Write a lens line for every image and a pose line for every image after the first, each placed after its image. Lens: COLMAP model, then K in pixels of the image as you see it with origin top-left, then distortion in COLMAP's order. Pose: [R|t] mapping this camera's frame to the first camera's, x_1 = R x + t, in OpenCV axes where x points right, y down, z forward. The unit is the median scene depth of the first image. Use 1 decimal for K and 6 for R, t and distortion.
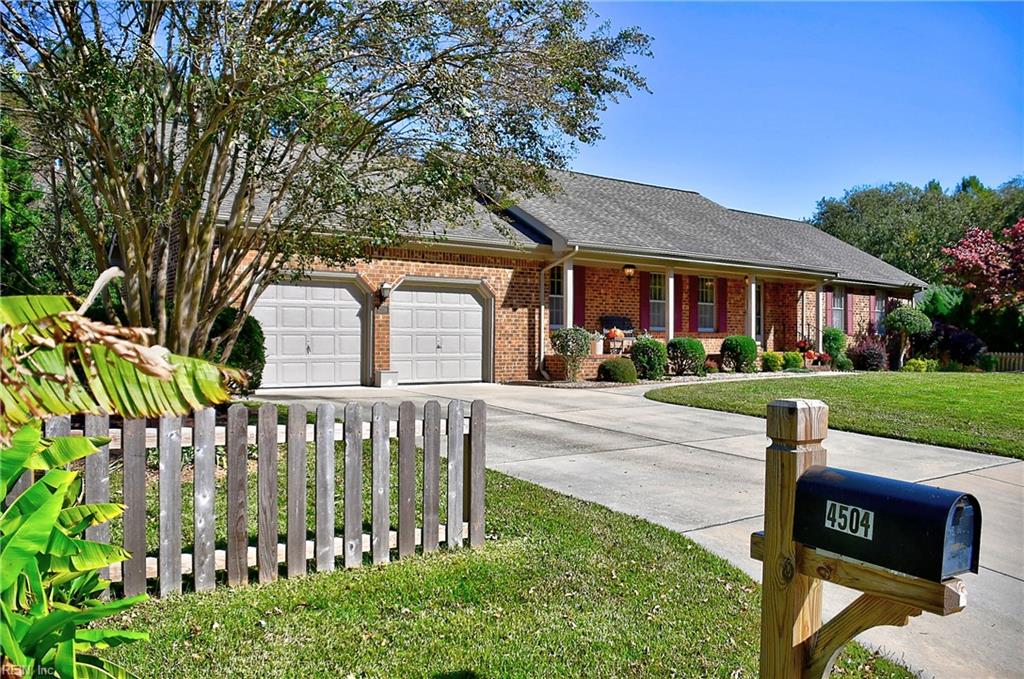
lens RADIAL K [[805.2, 0, 502.2], [0, 805.2, 338.9], [0, 0, 1]] dist [-0.140846, -0.006754]
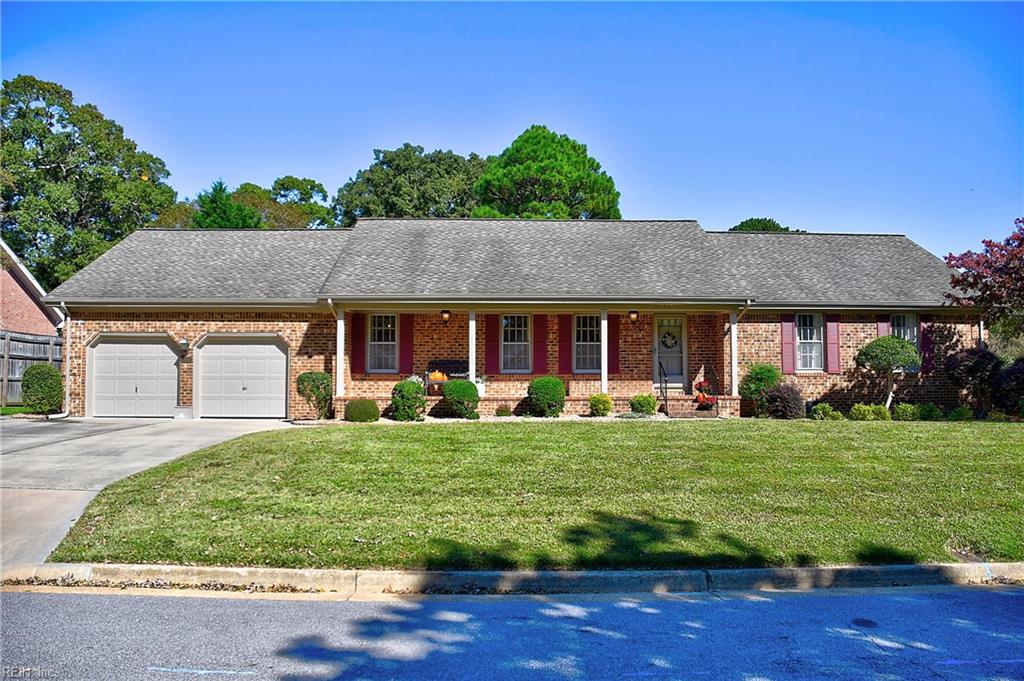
lens RADIAL K [[805.2, 0, 519.1], [0, 805.2, 344.4], [0, 0, 1]] dist [-0.140846, -0.006754]
pose [[0.839156, -0.043570, -0.542143, 0.787277], [0.008032, 0.997670, -0.067746, 0.023114], [0.543831, 0.052495, 0.837551, 0.178454]]
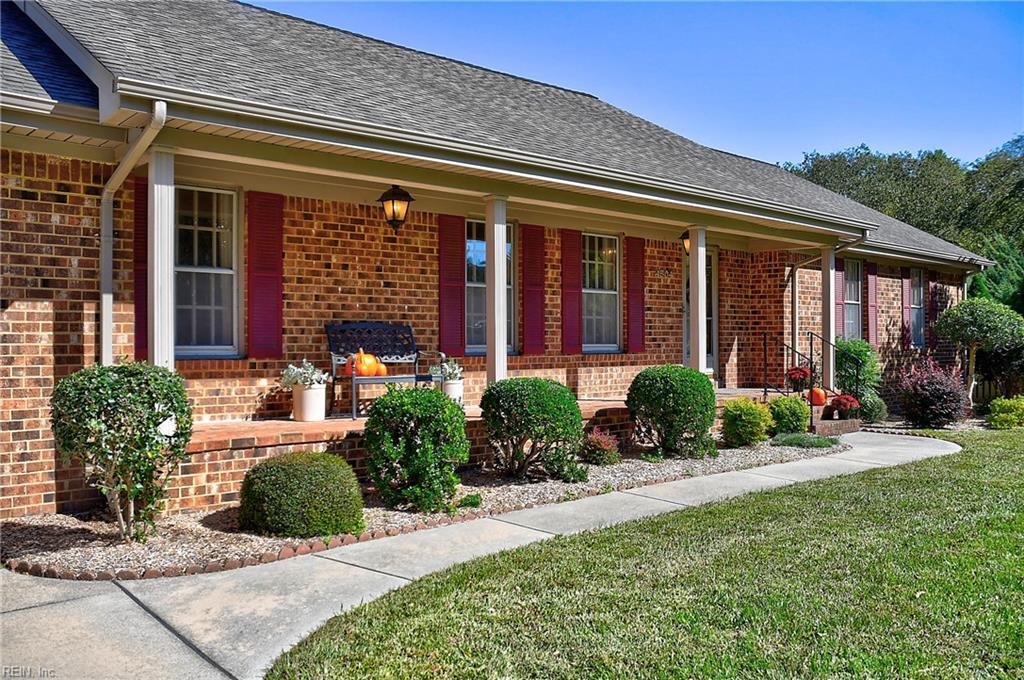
lens RADIAL K [[867.1, 0, 513.6], [0, 867.1, 334.7], [0, 0, 1]] dist [-0.078327, -0.000843]
pose [[0.993689, -0.007372, 0.111926, 0.165256], [0.008157, 0.999945, -0.006559, -0.018039], [-0.111872, 0.007430, 0.993695, 0.558623]]
